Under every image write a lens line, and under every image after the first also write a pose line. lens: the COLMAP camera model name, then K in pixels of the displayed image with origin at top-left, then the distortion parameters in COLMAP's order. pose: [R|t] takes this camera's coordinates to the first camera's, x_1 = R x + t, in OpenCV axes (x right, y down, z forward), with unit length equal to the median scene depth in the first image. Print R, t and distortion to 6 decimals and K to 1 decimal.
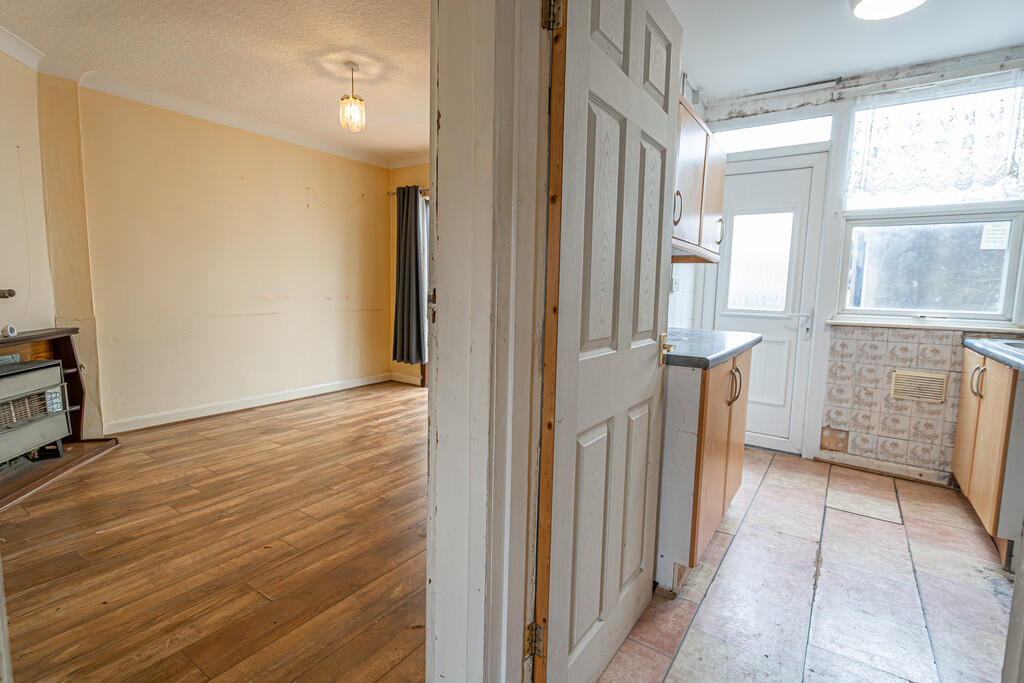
lens RADIAL K [[490.5, 0, 509.6], [0, 490.5, 340.5], [0, 0, 1]] dist [0.004549, 0.001397]
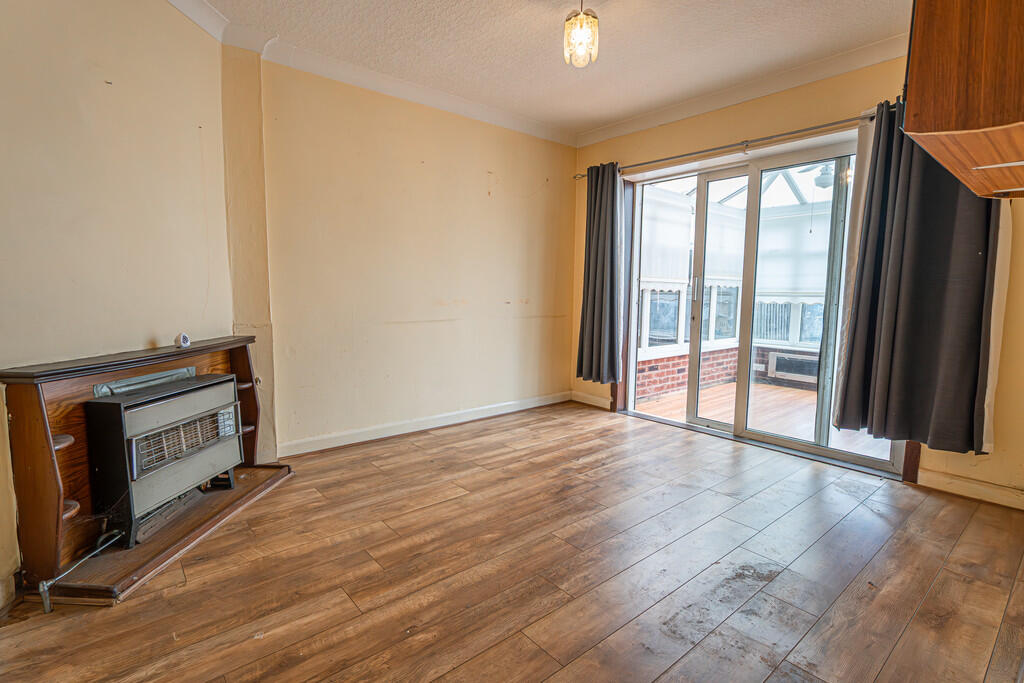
lens RADIAL K [[490.5, 0, 512.8], [0, 490.5, 341.1], [0, 0, 1]] dist [0.004549, 0.001397]
pose [[0.965464, 0.016859, -0.259992, -0.212489], [-0.019710, 0.999771, -0.008364, -0.019153], [0.259791, 0.013199, 0.965575, 0.283924]]
